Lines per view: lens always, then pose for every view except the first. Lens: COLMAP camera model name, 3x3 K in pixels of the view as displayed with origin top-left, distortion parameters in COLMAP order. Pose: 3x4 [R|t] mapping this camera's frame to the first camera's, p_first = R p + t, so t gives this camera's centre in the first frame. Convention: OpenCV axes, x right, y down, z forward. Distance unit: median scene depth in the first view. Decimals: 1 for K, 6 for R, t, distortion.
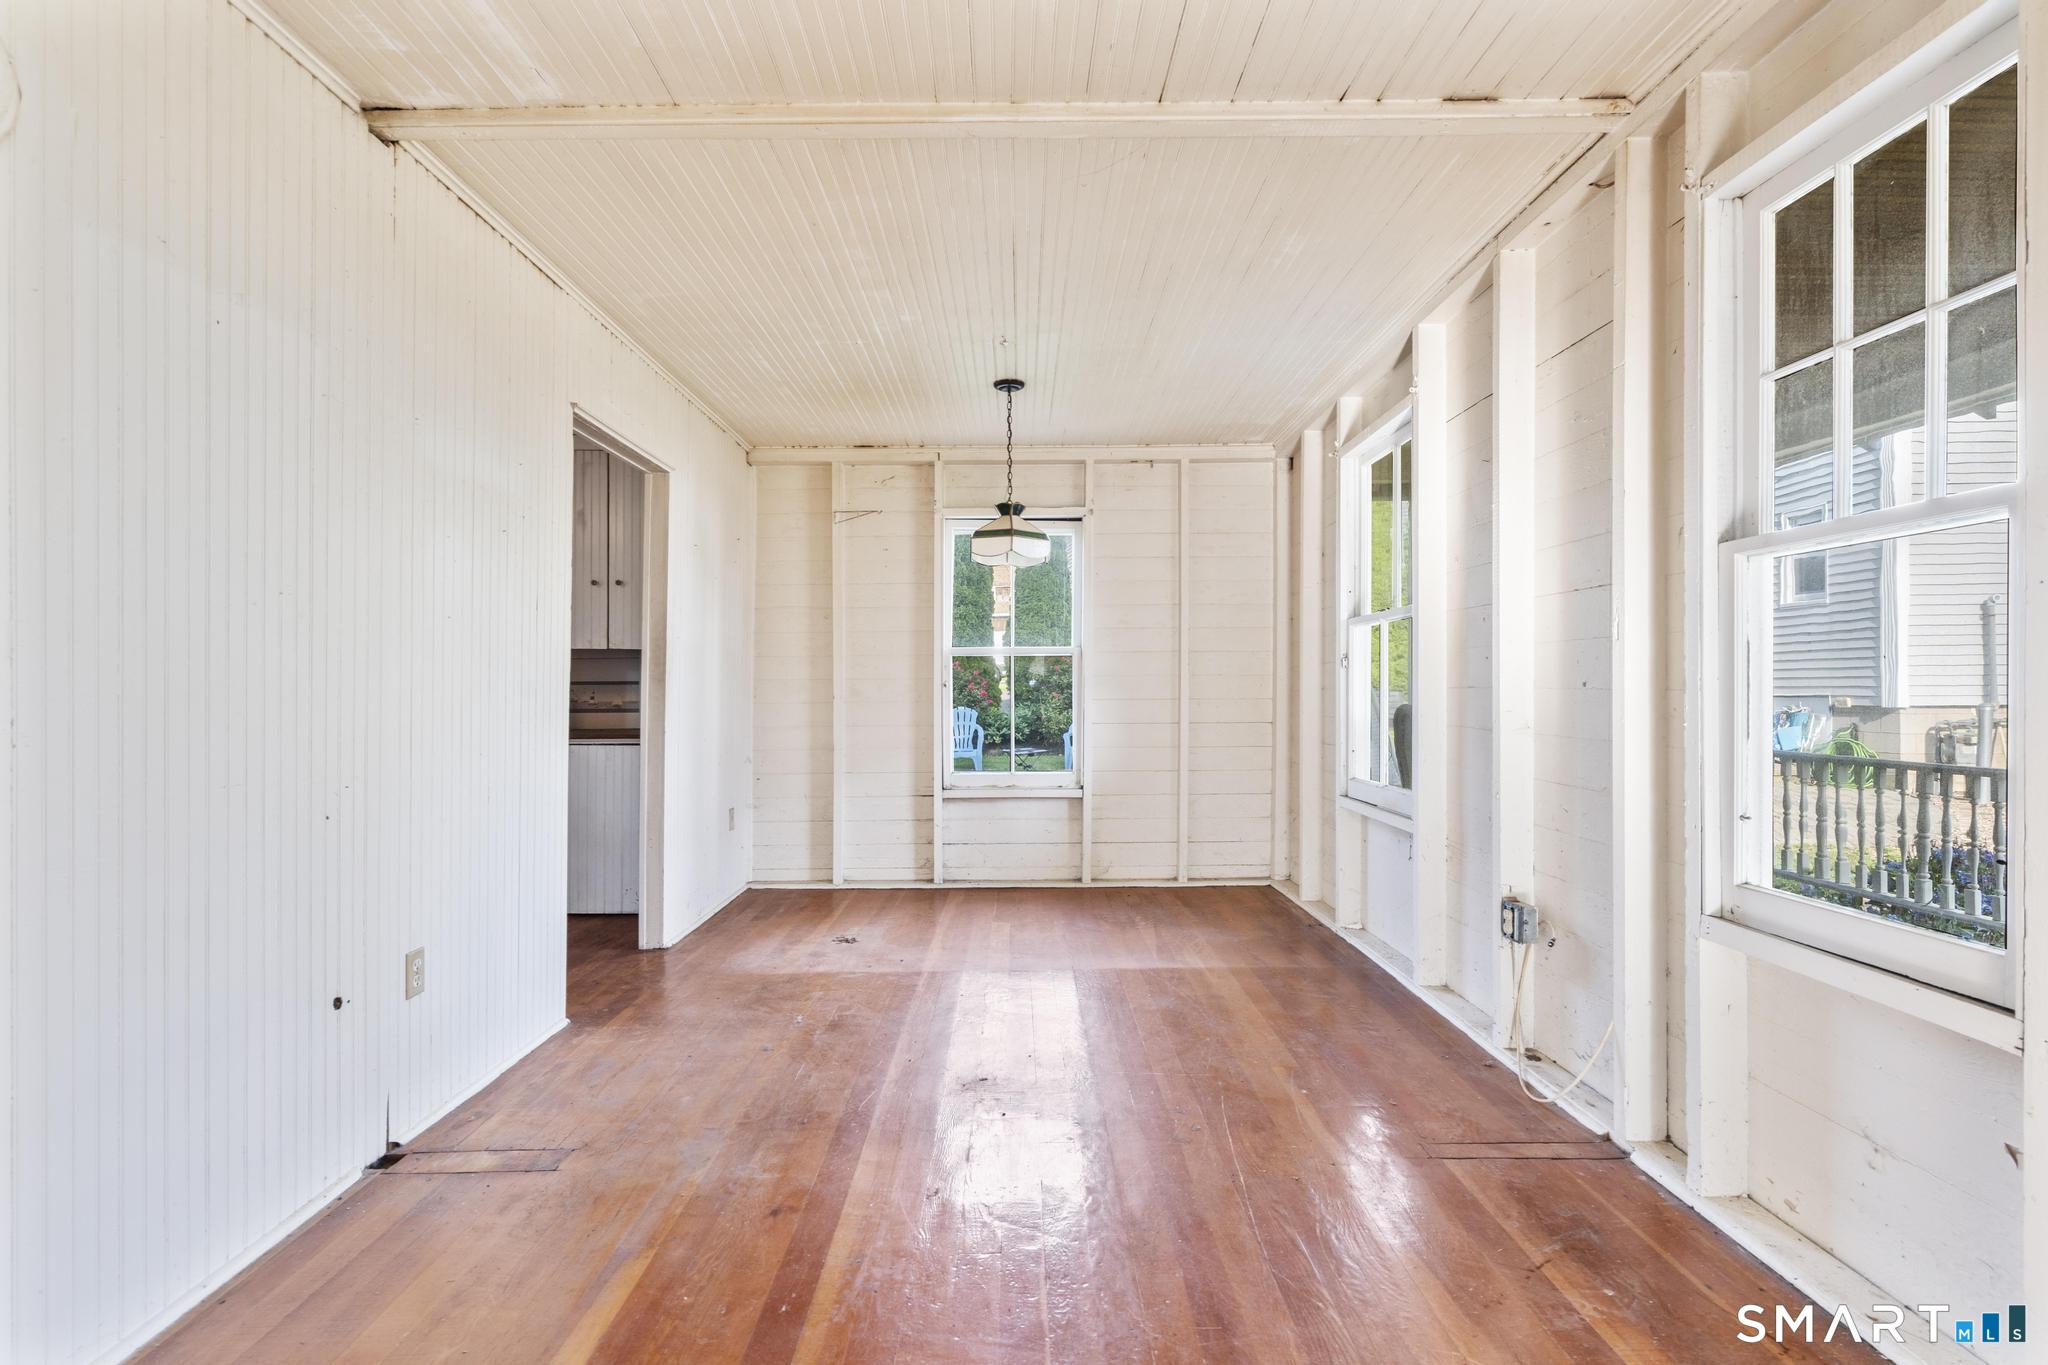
lens RADIAL K [[938.0, 0, 1022.9], [0, 938.0, 708.4], [0, 0, 1]] dist [0.000111, 0.004775]
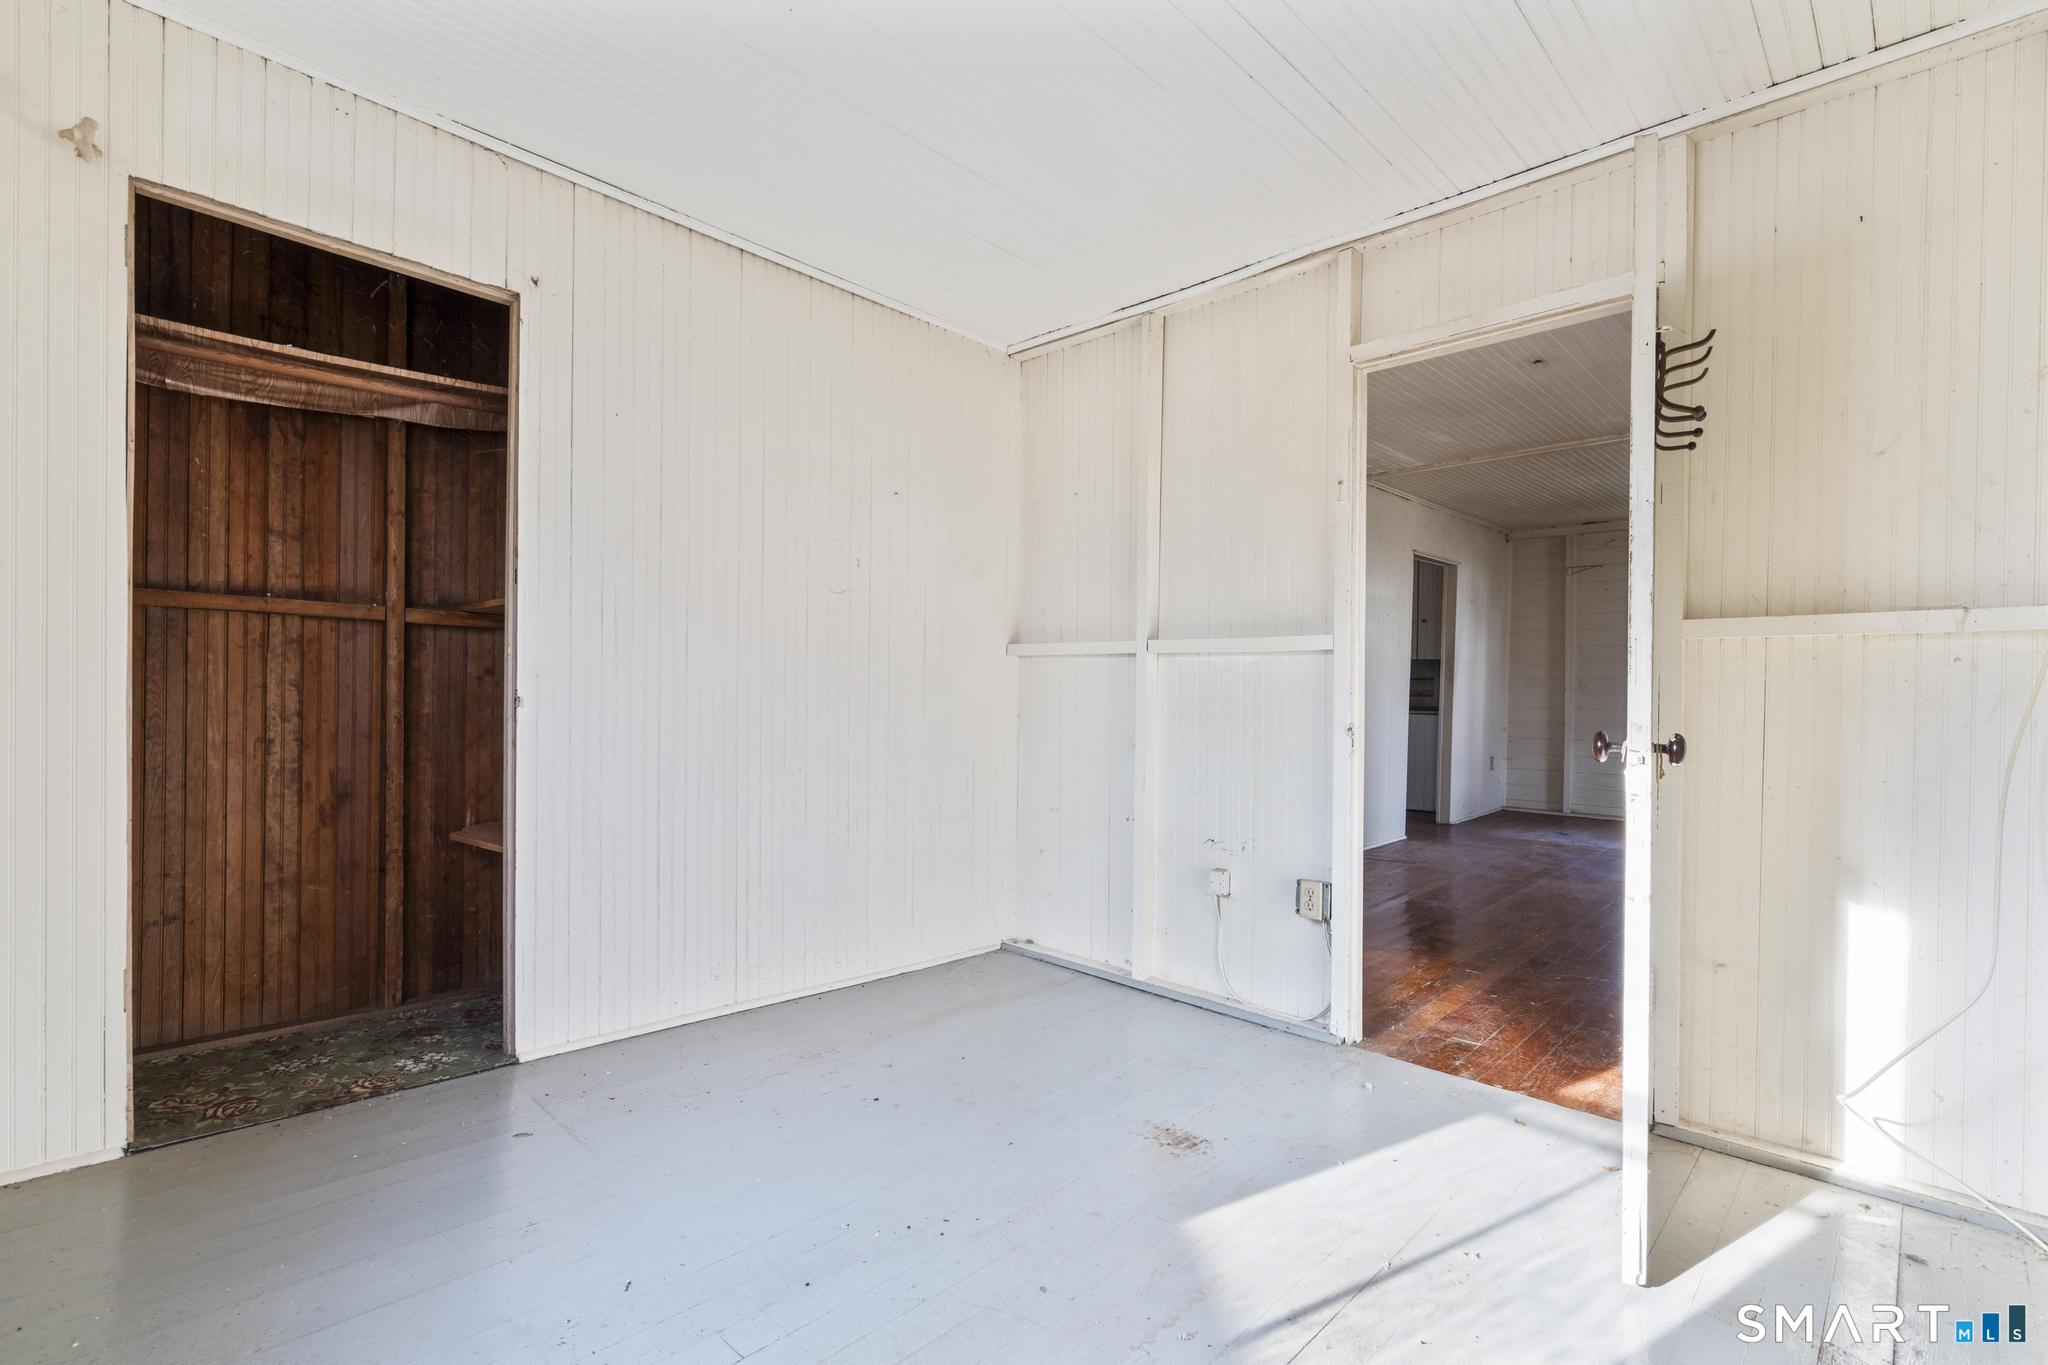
lens RADIAL K [[938.0, 0, 1021.2], [0, 938.0, 690.6], [0, 0, 1]] dist [0.000111, 0.004775]
pose [[0.714992, 0.008065, -0.699086, 0.293212], [-0.016472, 0.999850, -0.005312, 0.015870], [0.698938, 0.015313, 0.715018, -0.890895]]
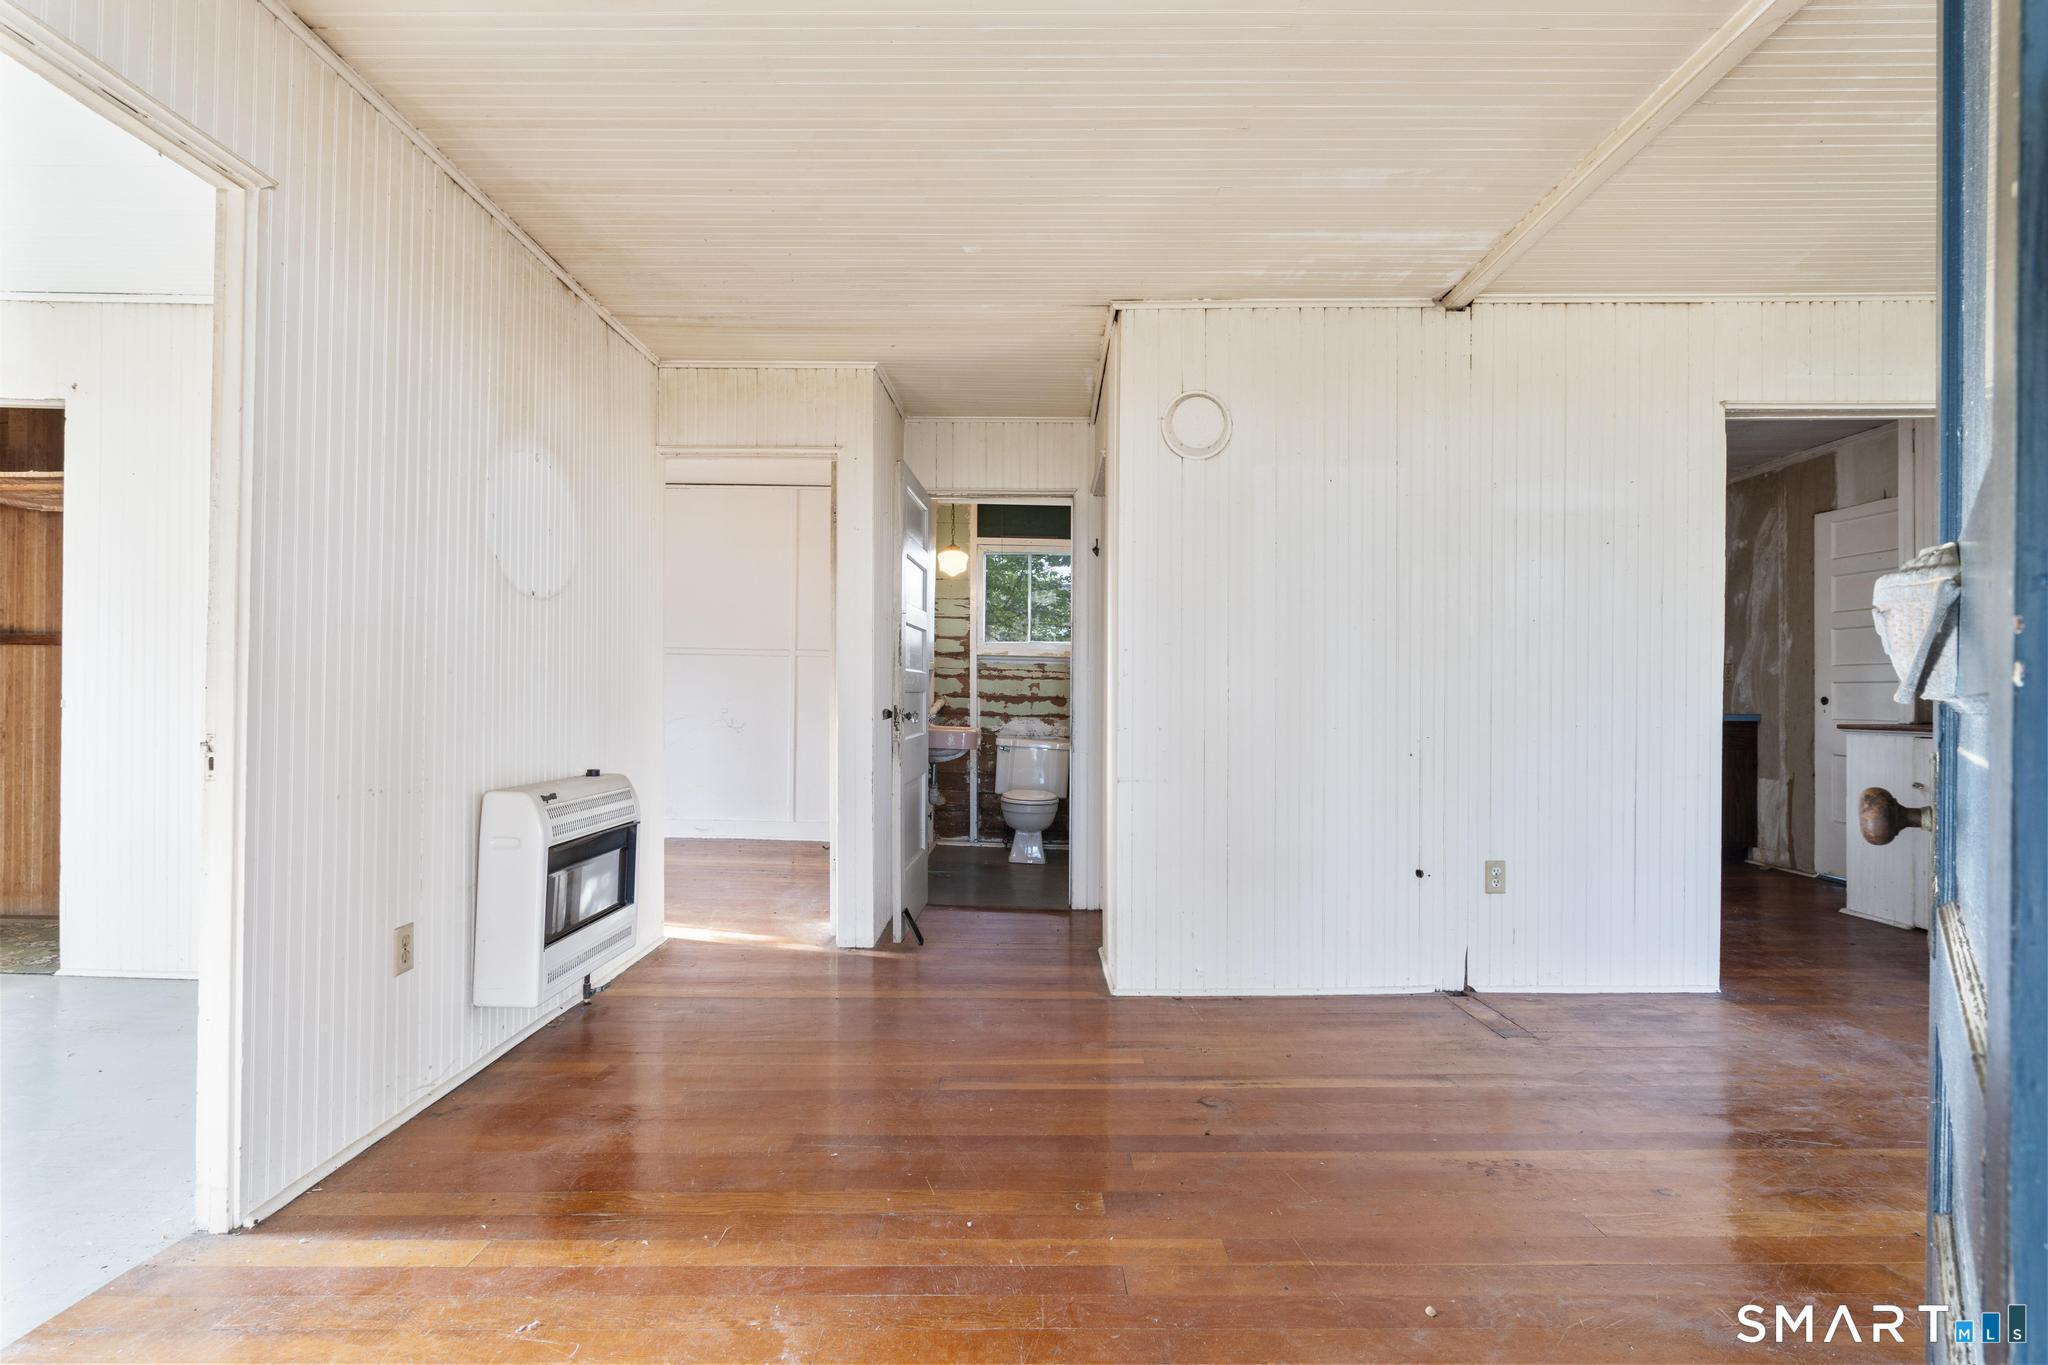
lens RADIAL K [[938.0, 0, 1032.2], [0, 938.0, 677.7], [0, 0, 1]] dist [0.000111, 0.004775]
pose [[0.000990, -0.014707, -0.999891, 0.430350], [-0.016315, 0.999759, -0.014721, 0.009686], [0.999866, 0.016328, 0.000750, 0.173368]]
